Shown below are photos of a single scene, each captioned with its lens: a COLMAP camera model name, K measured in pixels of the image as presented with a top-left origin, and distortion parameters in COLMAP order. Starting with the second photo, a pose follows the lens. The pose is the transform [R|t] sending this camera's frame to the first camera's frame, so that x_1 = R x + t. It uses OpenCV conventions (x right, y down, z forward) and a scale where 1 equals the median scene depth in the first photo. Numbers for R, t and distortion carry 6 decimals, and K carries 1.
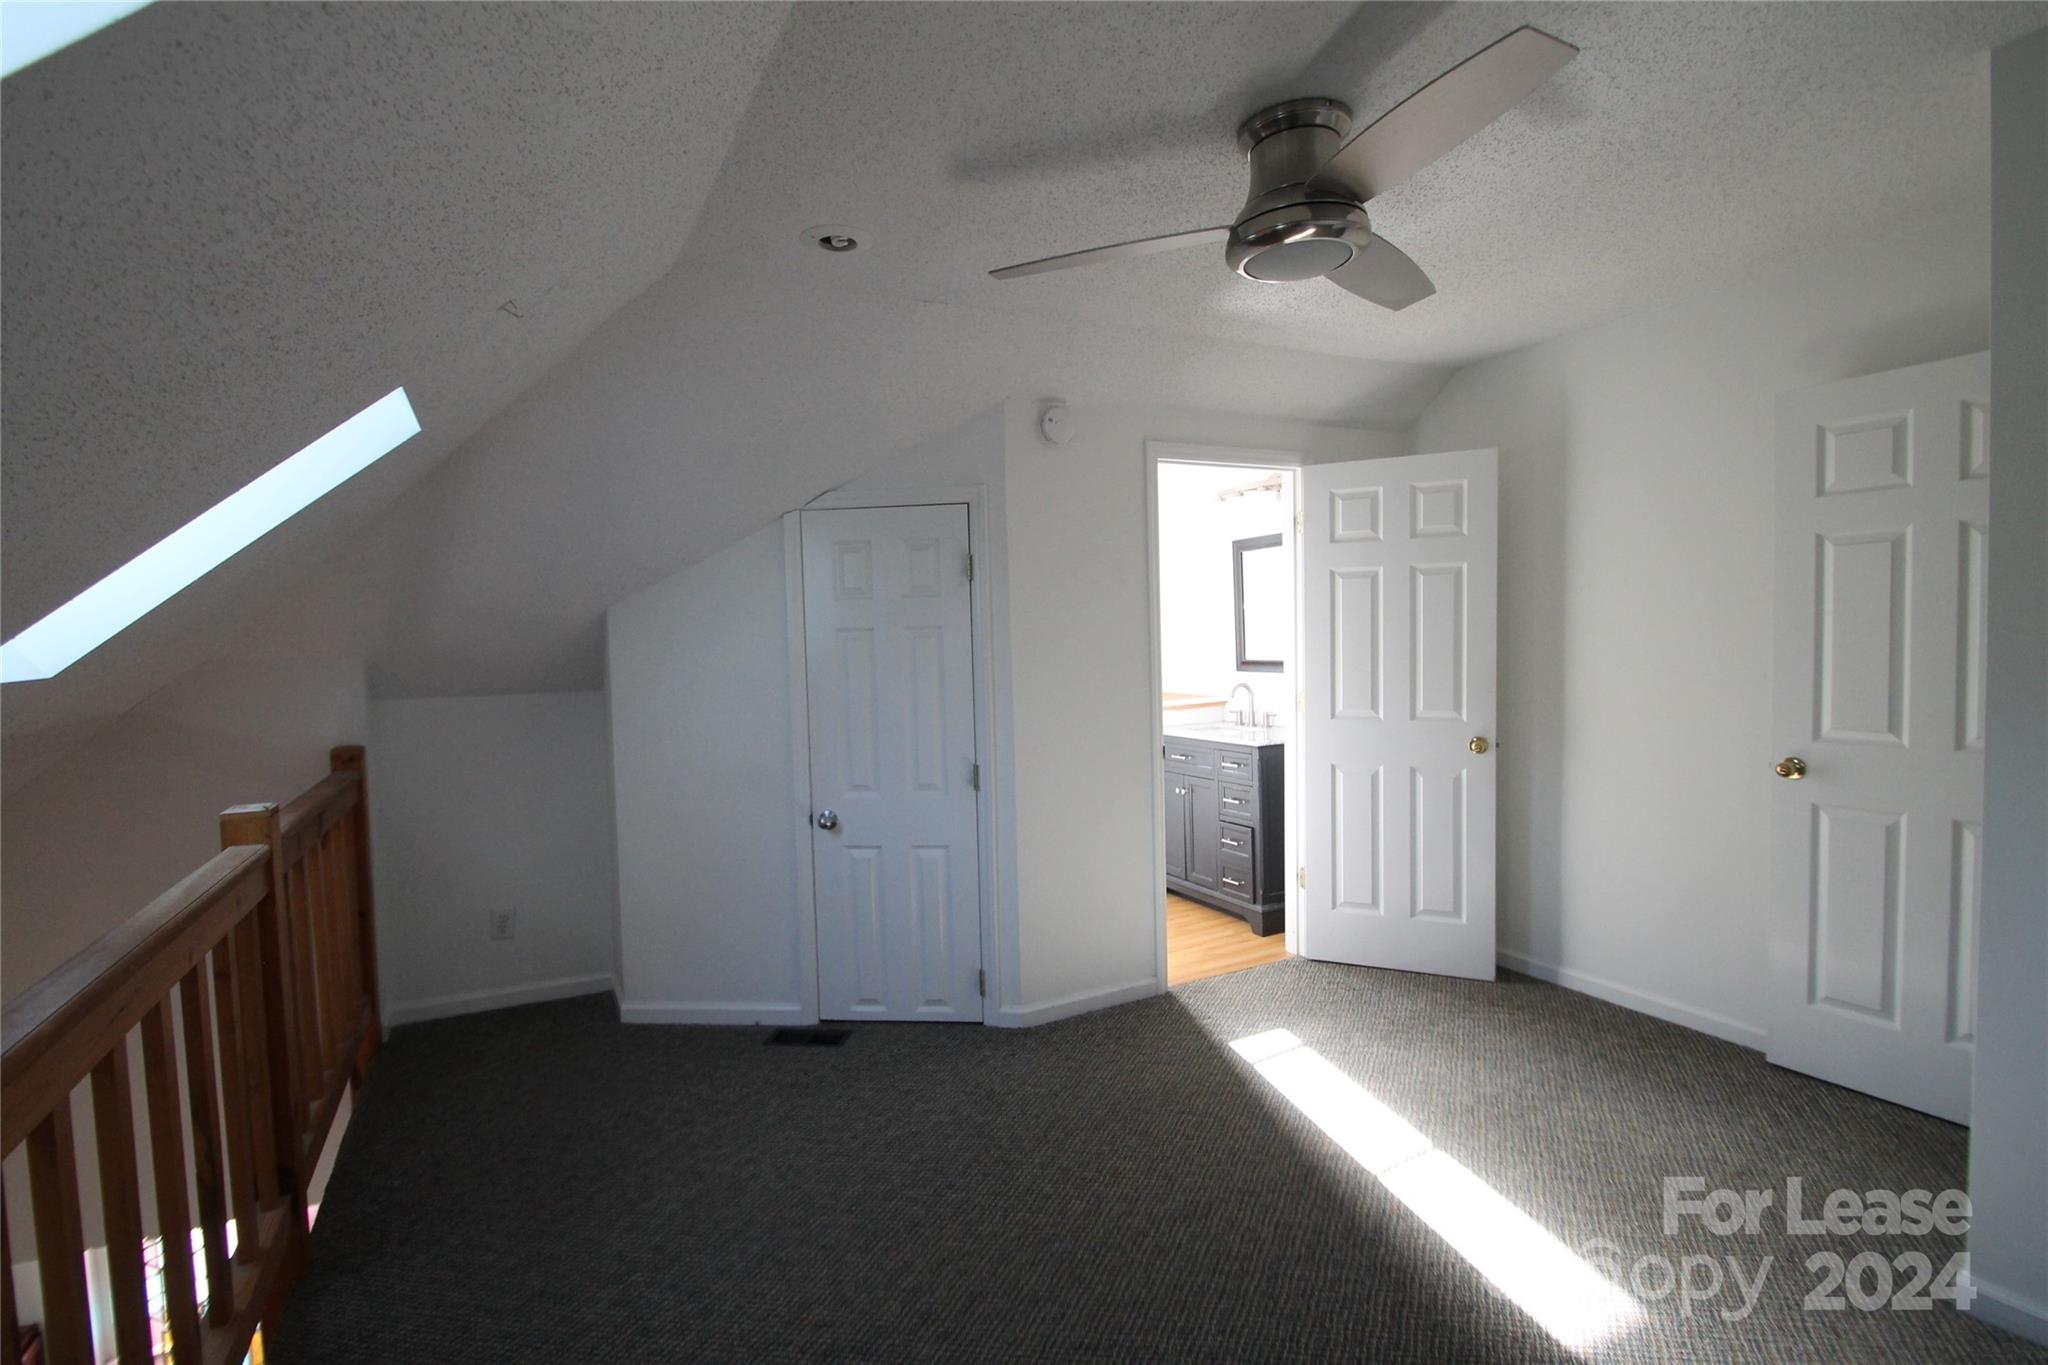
lens RADIAL K [[975.8, 0, 1024.0], [0, 975.8, 682.5], [0, 0, 1]] dist [0.000843, 0.000097]
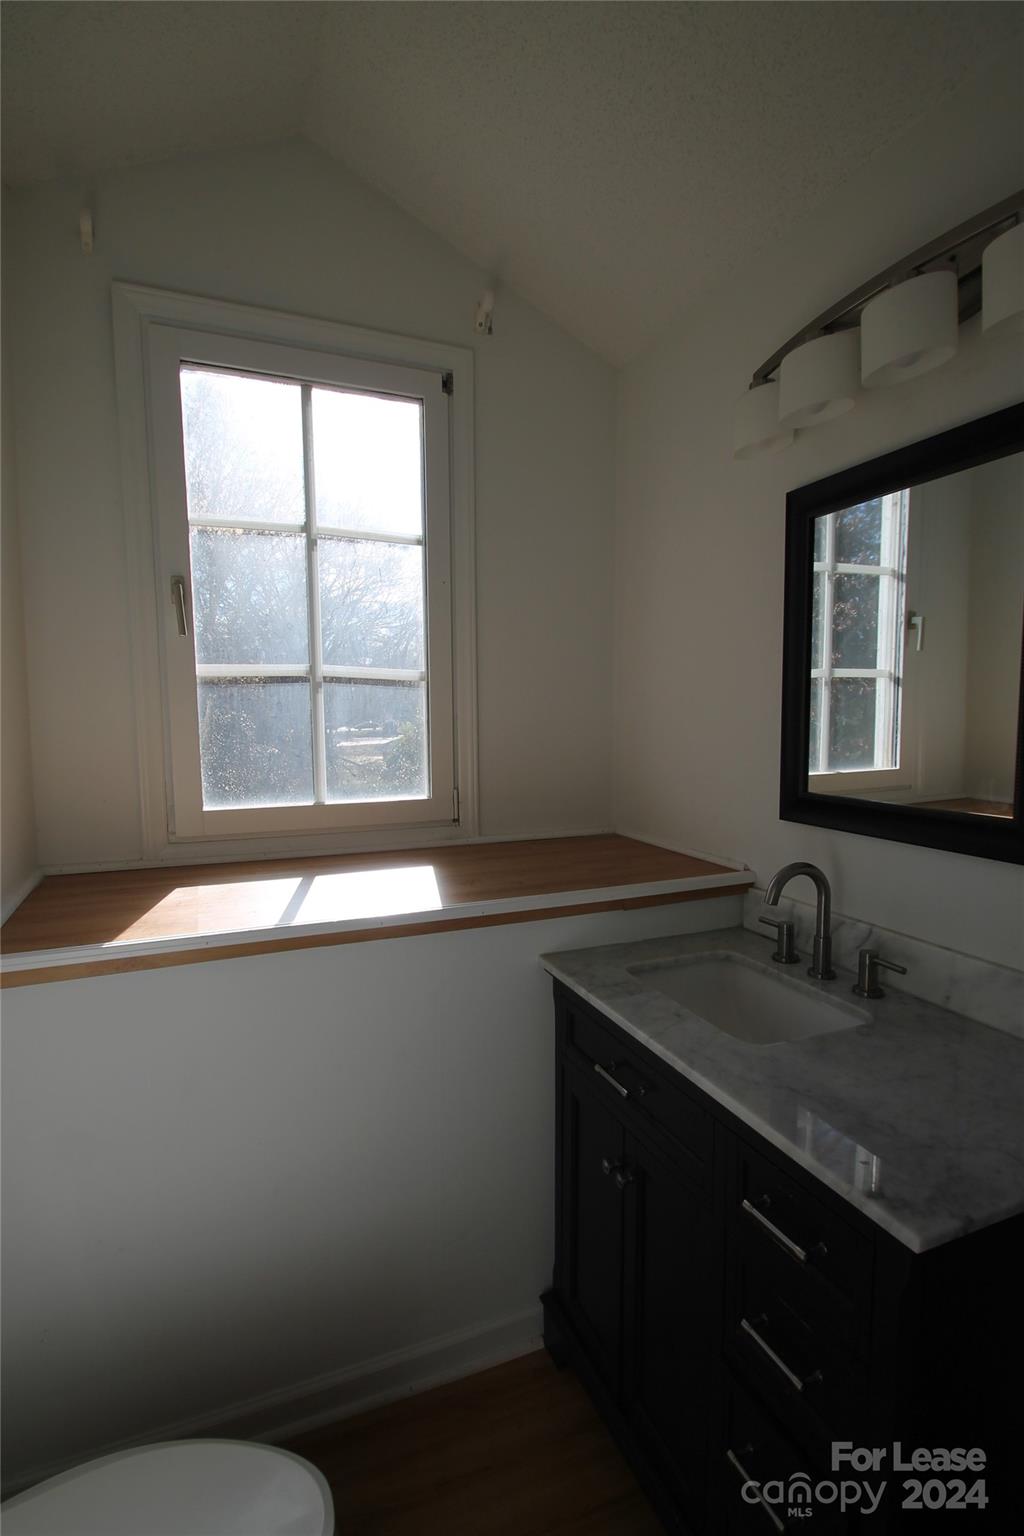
lens RADIAL K [[731.9, 0, 508.8], [0, 731.9, 781.6], [0, 0, 1]] dist [0.000843, 0.000097]
pose [[0.995477, 0.034790, -0.088398, 0.136307], [-0.031511, 0.998772, 0.038222, -0.037241], [0.089620, -0.035264, 0.995352, 0.712841]]
